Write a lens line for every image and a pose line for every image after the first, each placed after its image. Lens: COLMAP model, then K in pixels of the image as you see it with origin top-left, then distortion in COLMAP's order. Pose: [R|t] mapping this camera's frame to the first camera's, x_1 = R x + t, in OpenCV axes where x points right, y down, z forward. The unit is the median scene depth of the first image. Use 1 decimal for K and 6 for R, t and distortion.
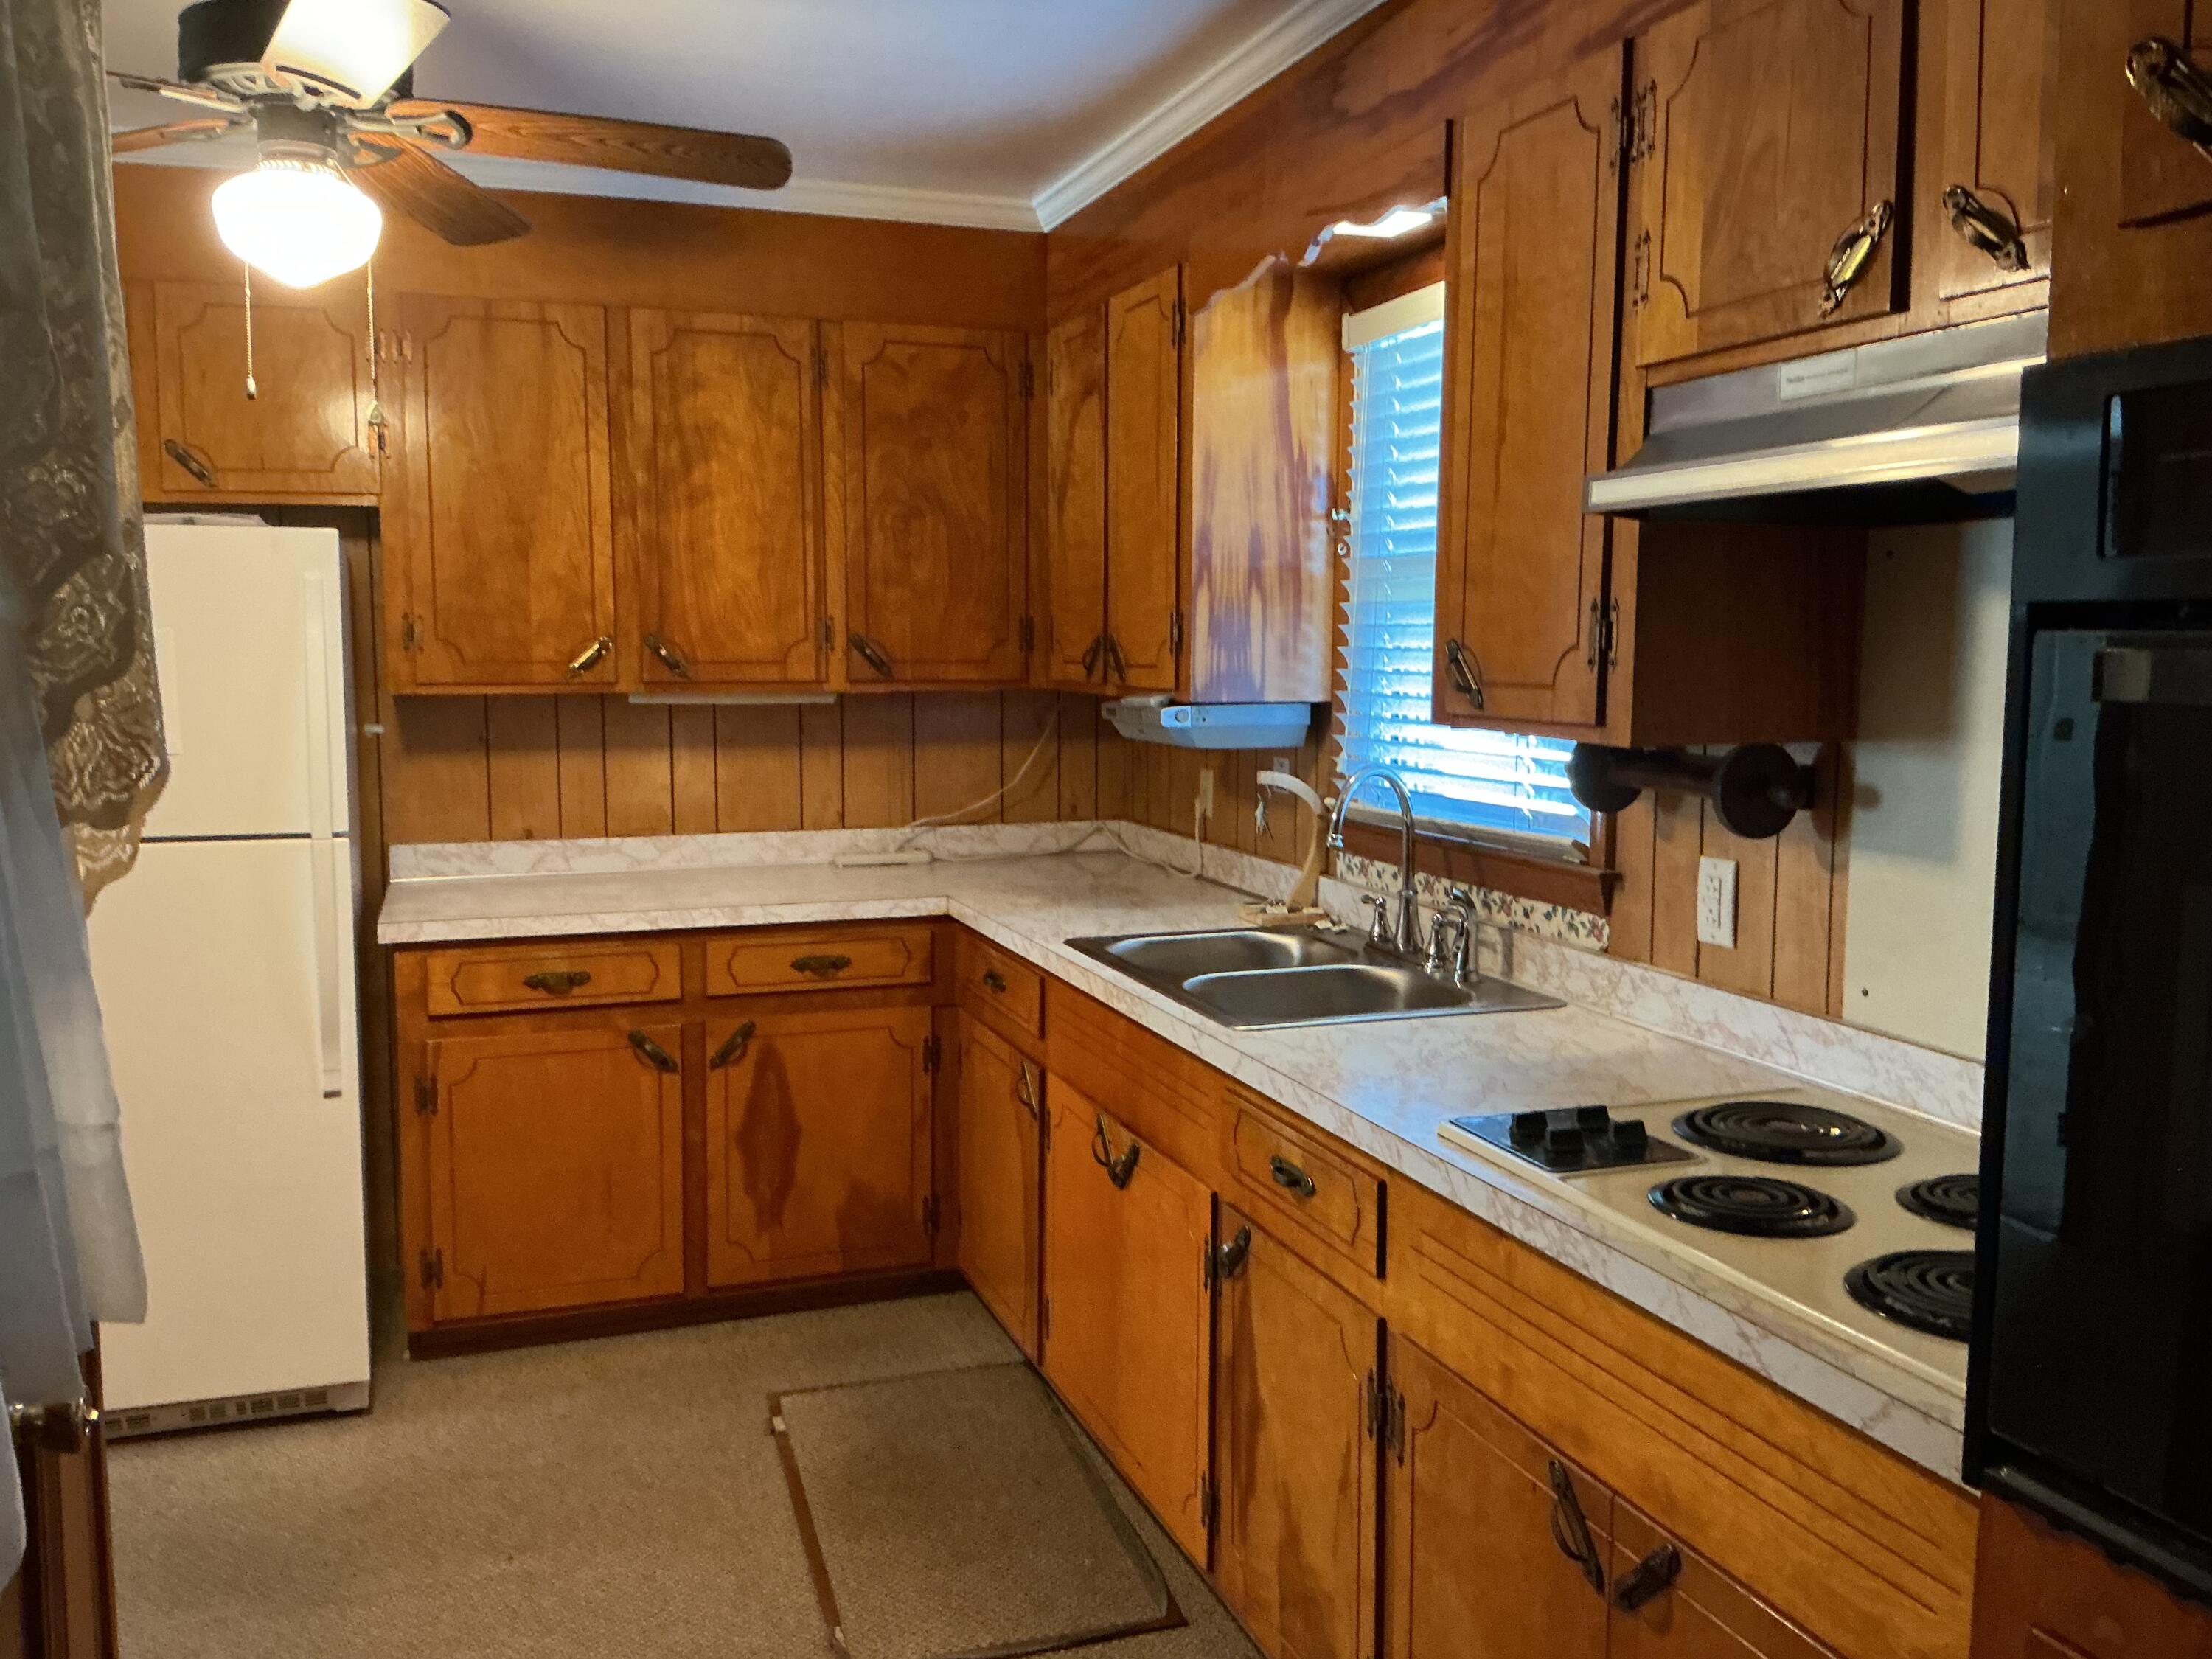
lens RADIAL K [[1848.7, 0, 1106.0], [0, 1848.7, 829.5], [0, 0, 1]] dist [0.003800, -0.050140]
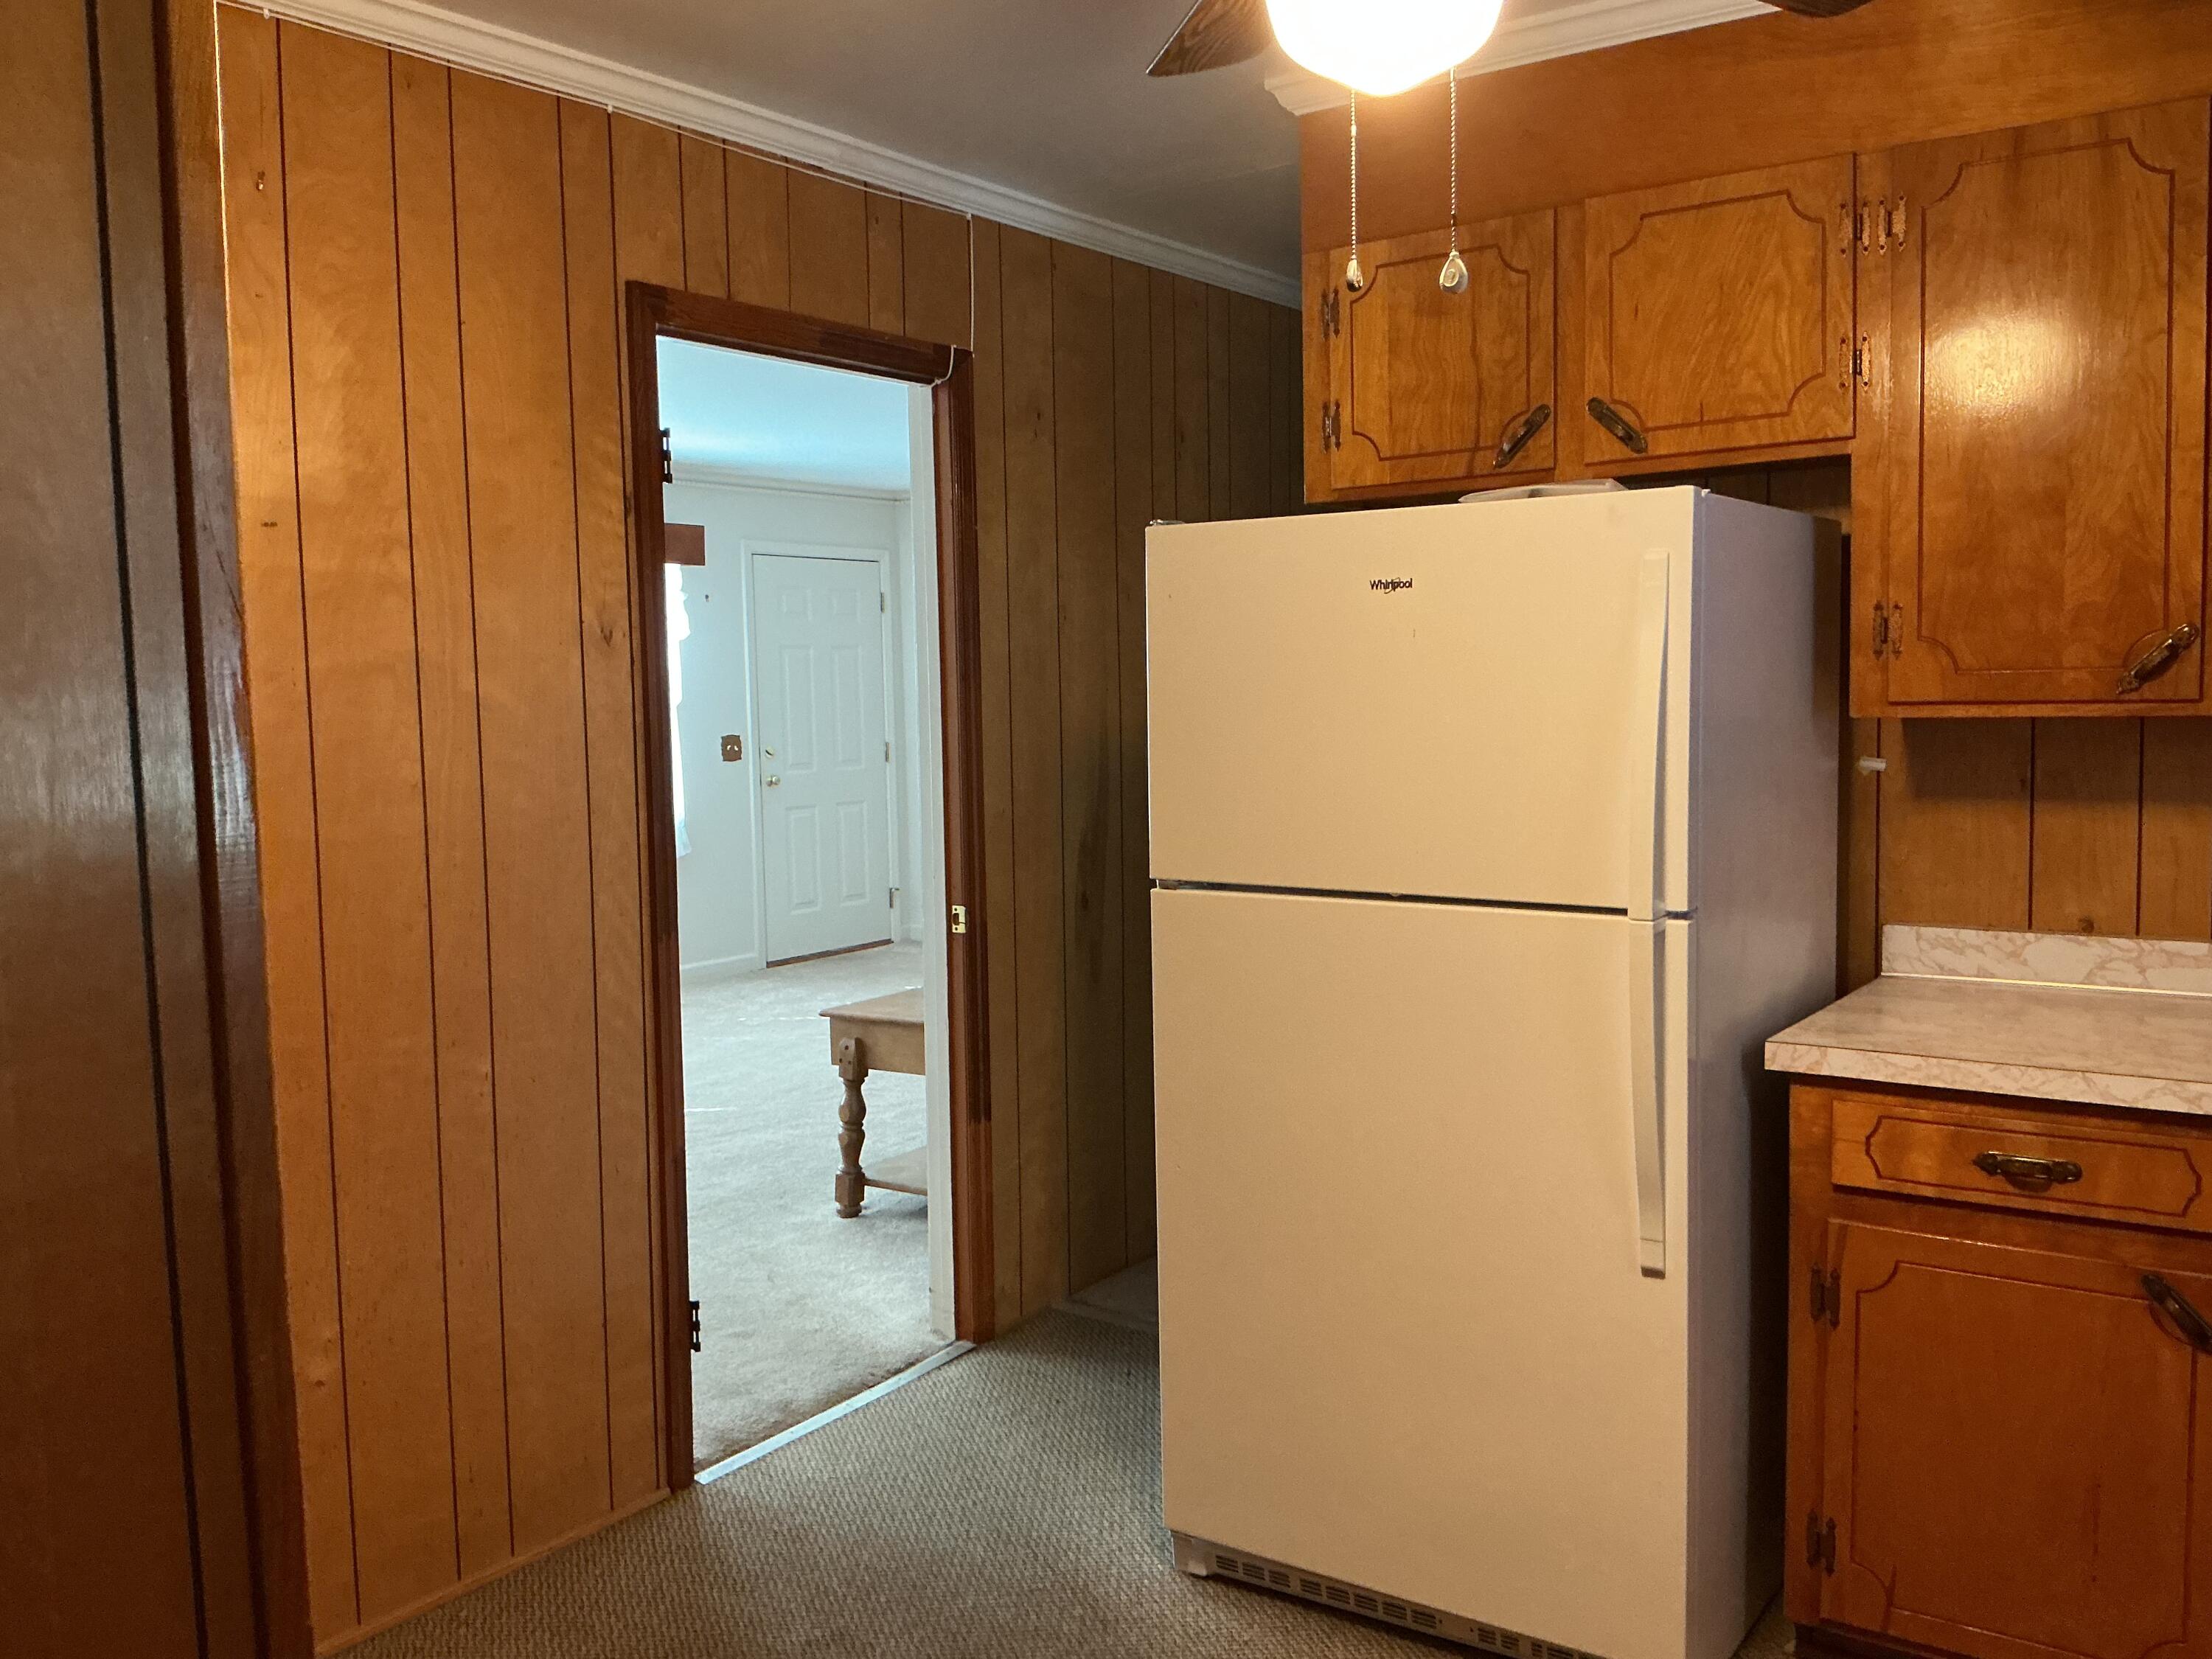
lens RADIAL K [[1848.7, 0, 1106.0], [0, 1848.7, 829.5], [0, 0, 1]] dist [0.003800, -0.050140]
pose [[0.562363, 0.050987, -0.825317, 0.041264], [-0.058056, 0.998069, 0.022101, -0.029318], [0.824850, 0.035486, 0.564237, 0.363958]]
